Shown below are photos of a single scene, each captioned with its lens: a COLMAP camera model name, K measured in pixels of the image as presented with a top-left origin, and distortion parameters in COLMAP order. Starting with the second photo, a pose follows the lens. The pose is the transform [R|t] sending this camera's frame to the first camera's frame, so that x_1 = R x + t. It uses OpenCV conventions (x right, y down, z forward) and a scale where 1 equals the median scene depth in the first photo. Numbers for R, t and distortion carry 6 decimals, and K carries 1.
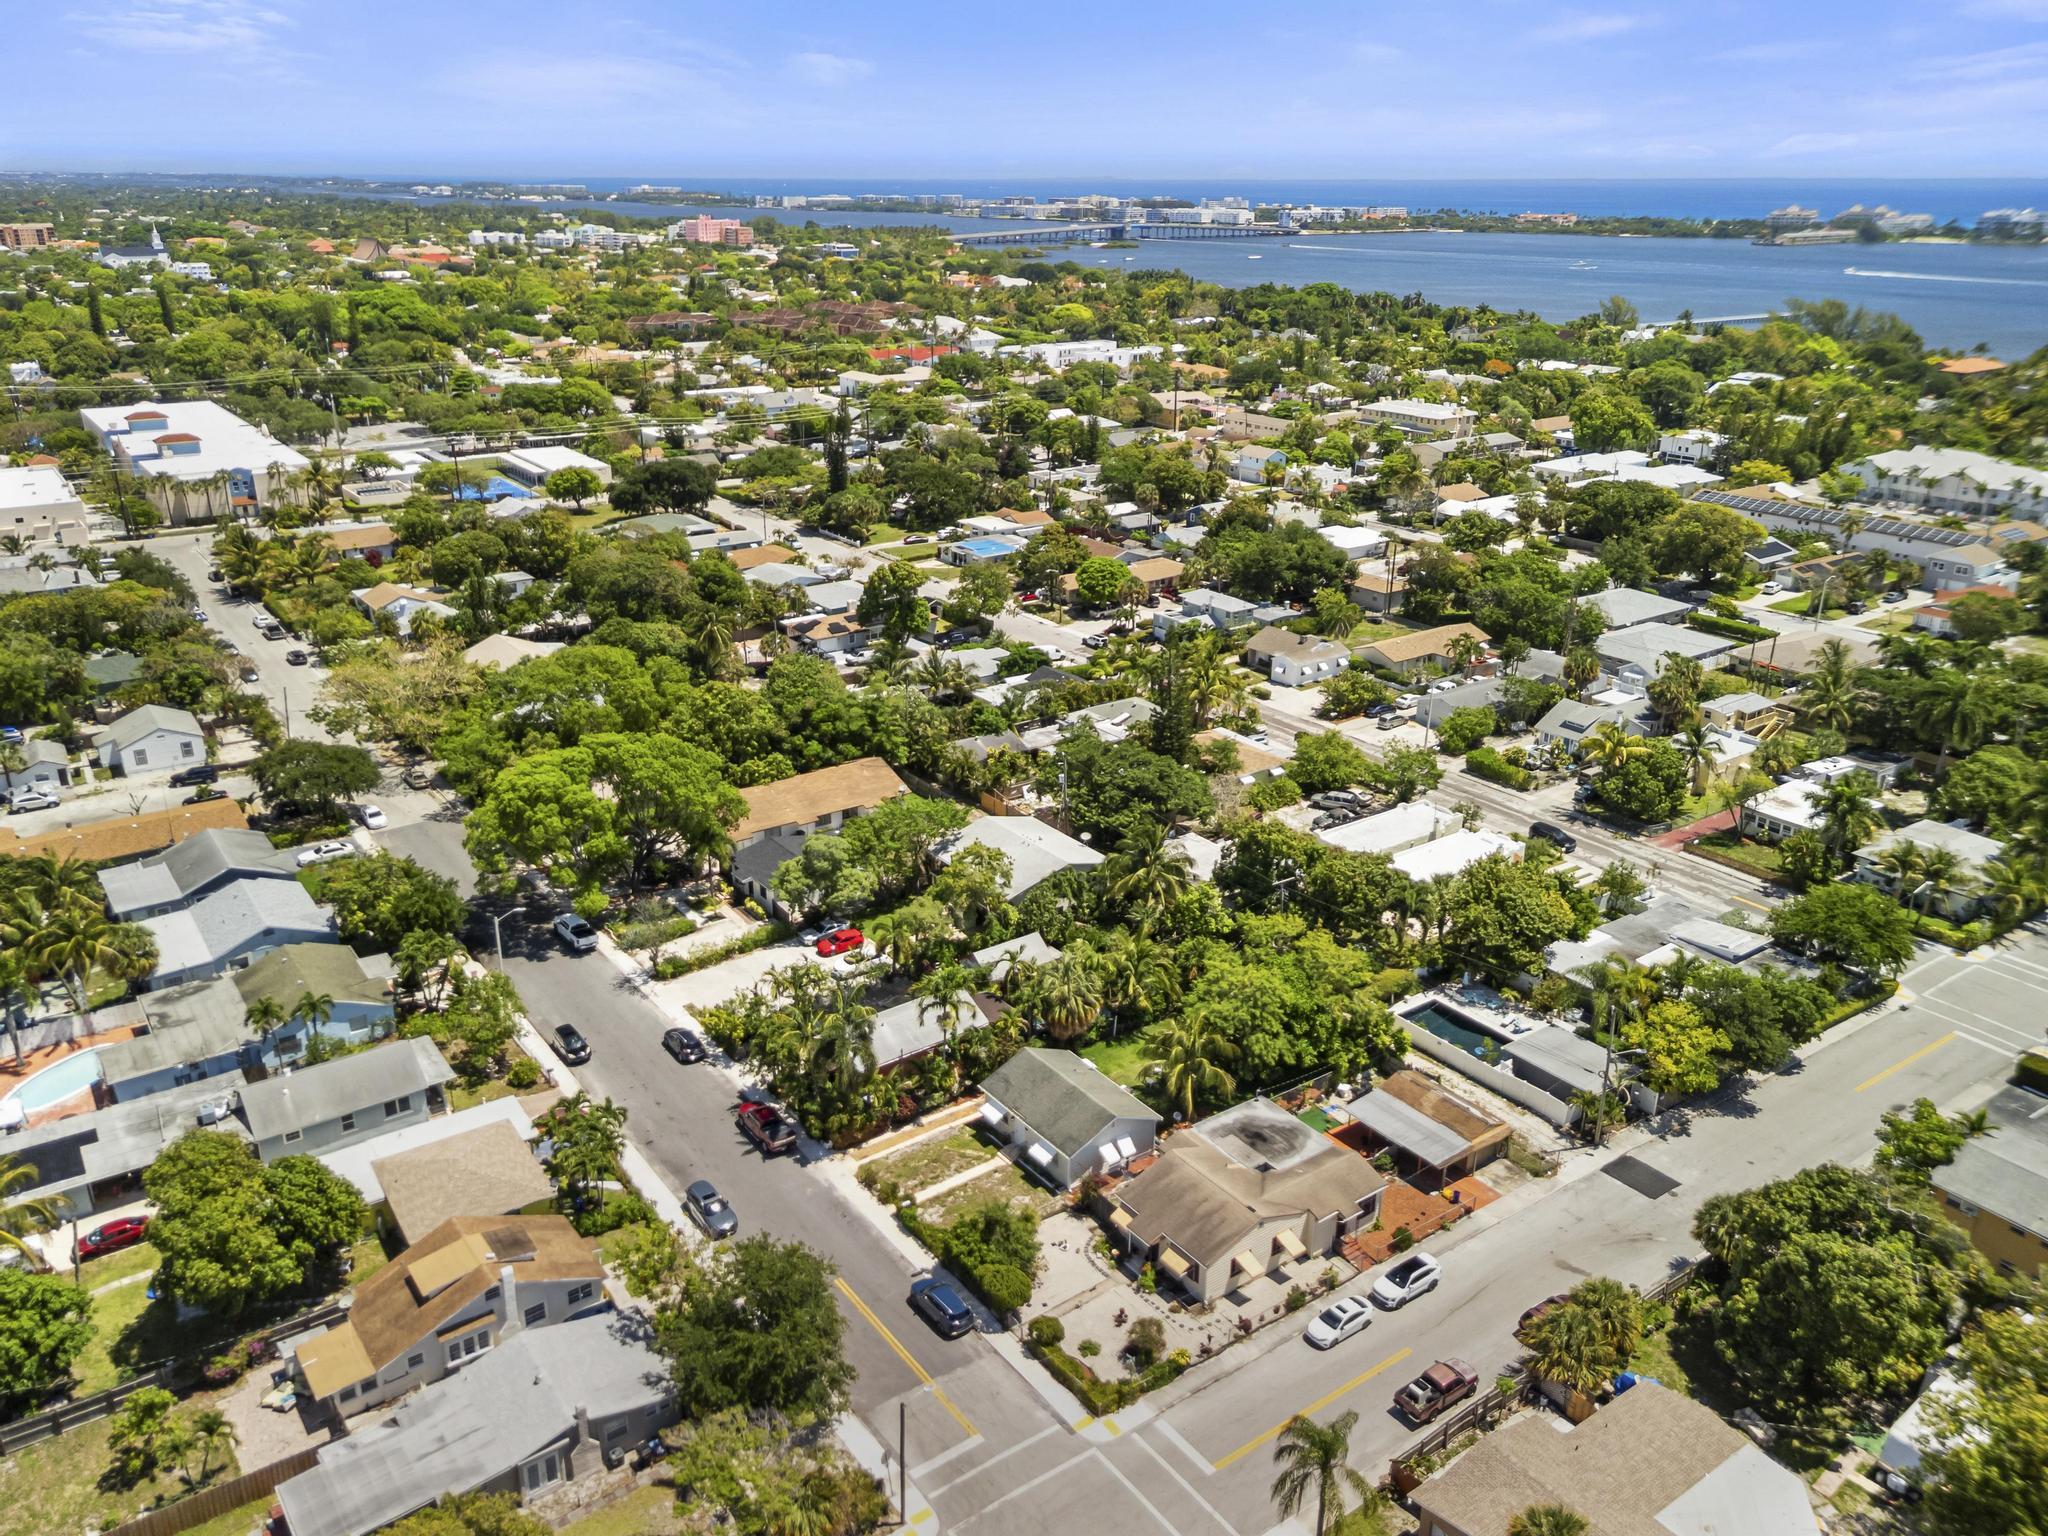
lens RADIAL K [[1543.1, 0, 1024.0], [0, 1543.1, 768.0], [0, 0, 1]] dist [0.096303, -0.104612]
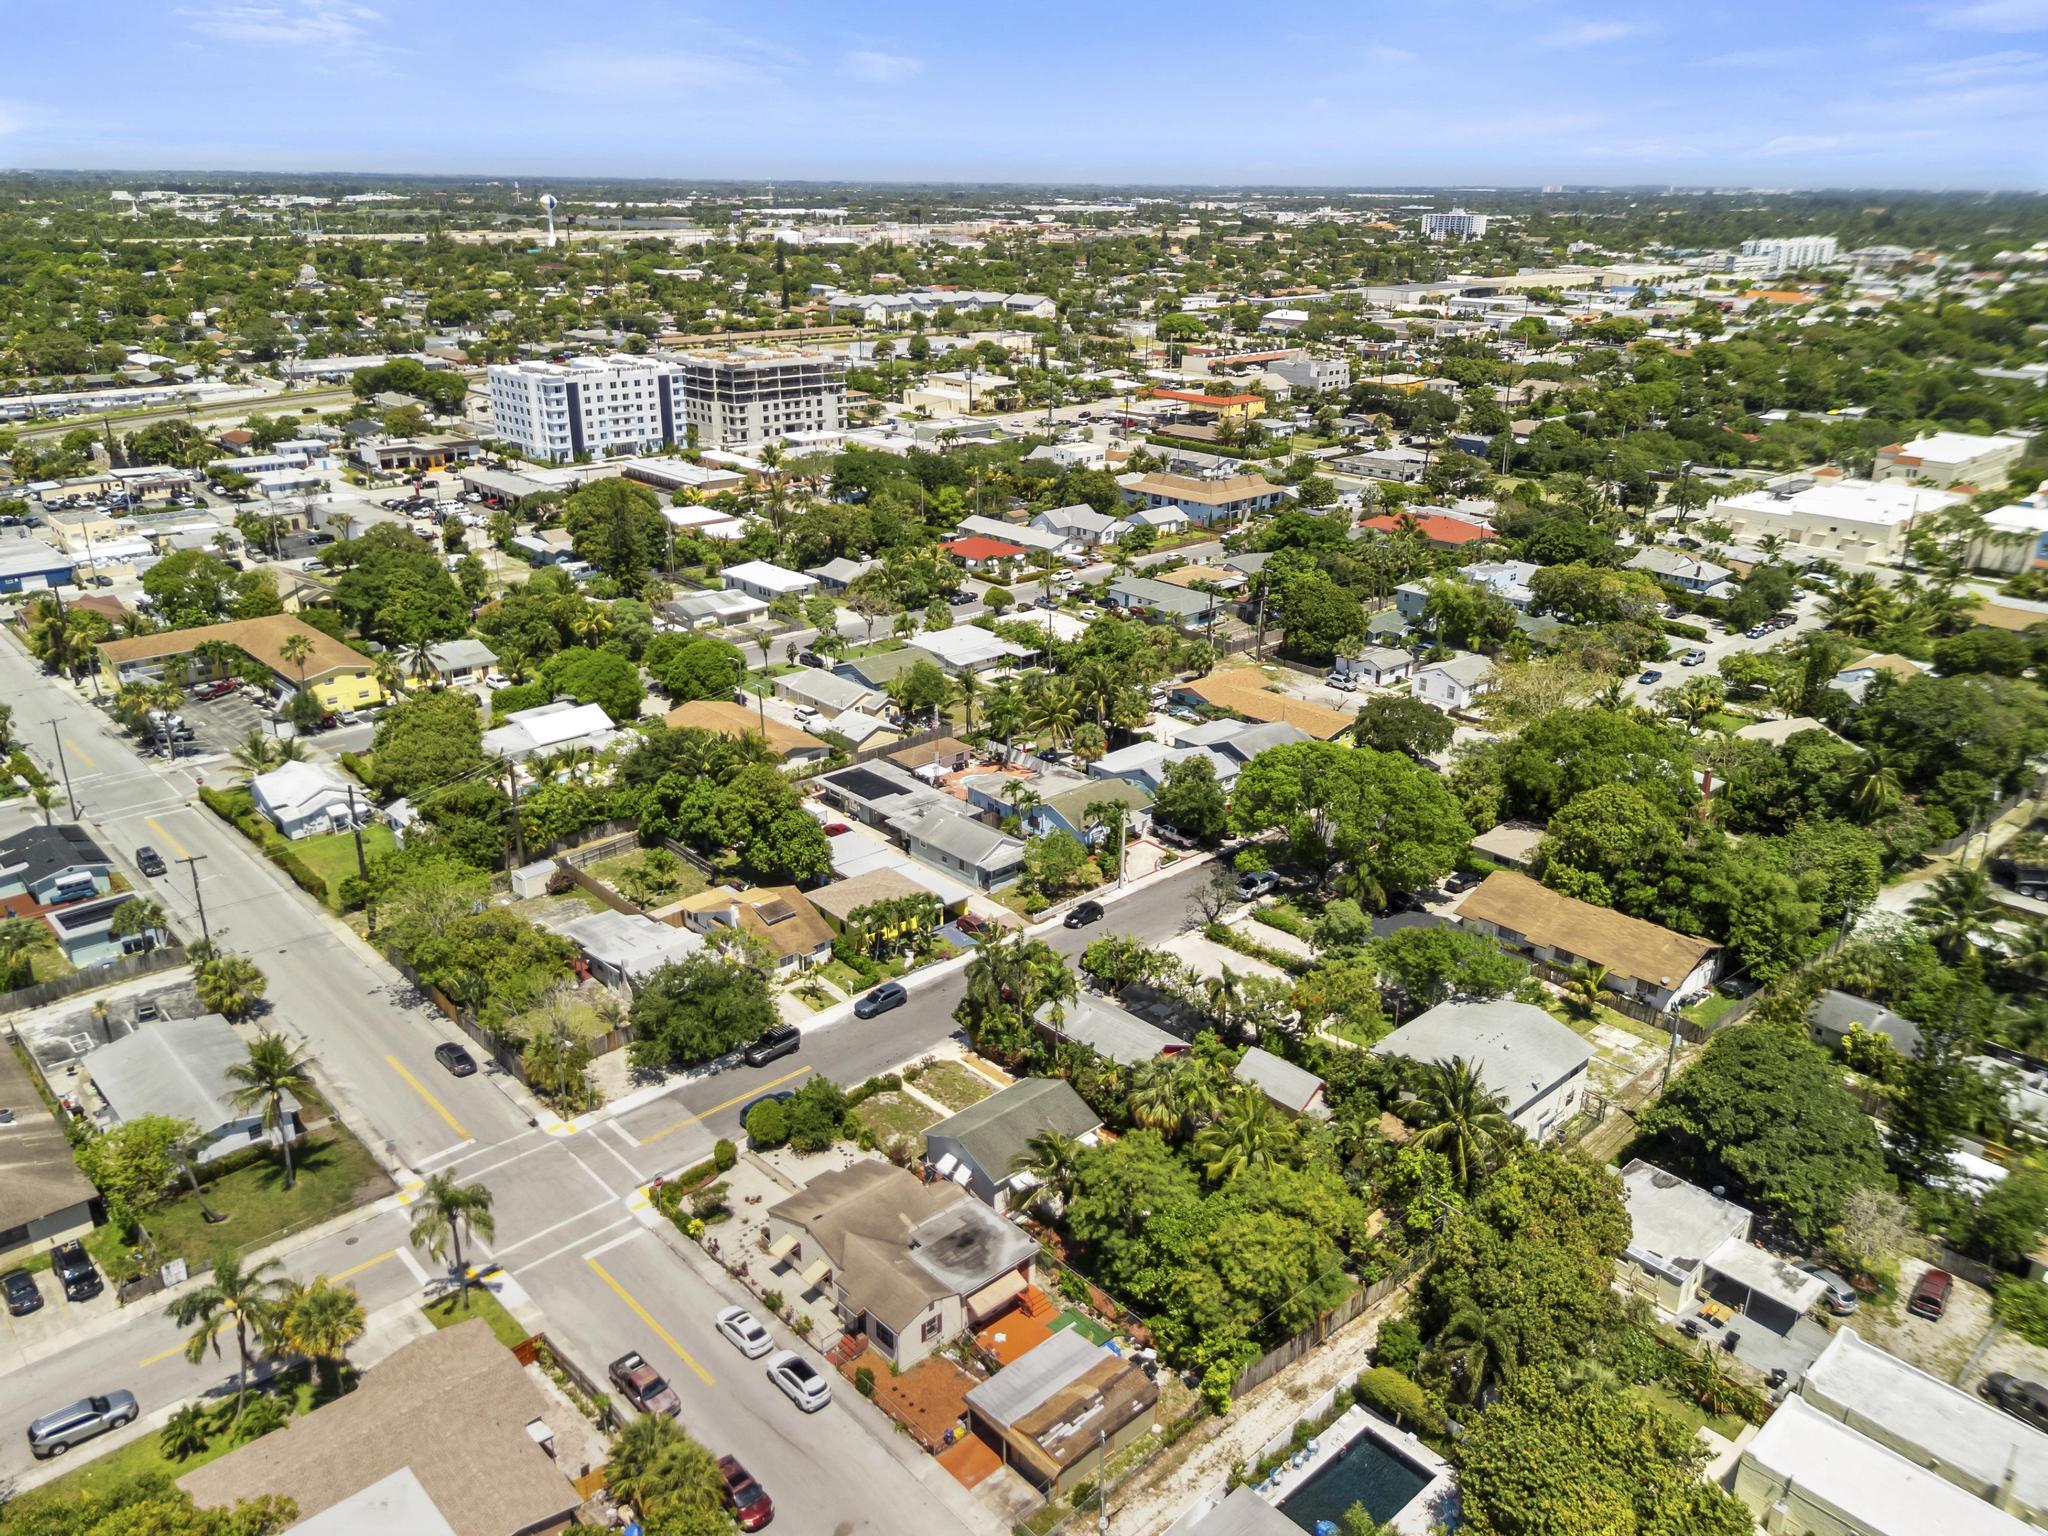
lens RADIAL K [[1486.7, 0, 1027.2], [0, 1486.7, 797.3], [0, 0, 1]] dist [0.052717, -0.036767]
pose [[0.127456, 0.374299, -0.918507, 0.620390], [-0.362638, 0.879529, 0.308094, -0.208897], [0.923173, 0.293817, 0.247836, 0.498998]]
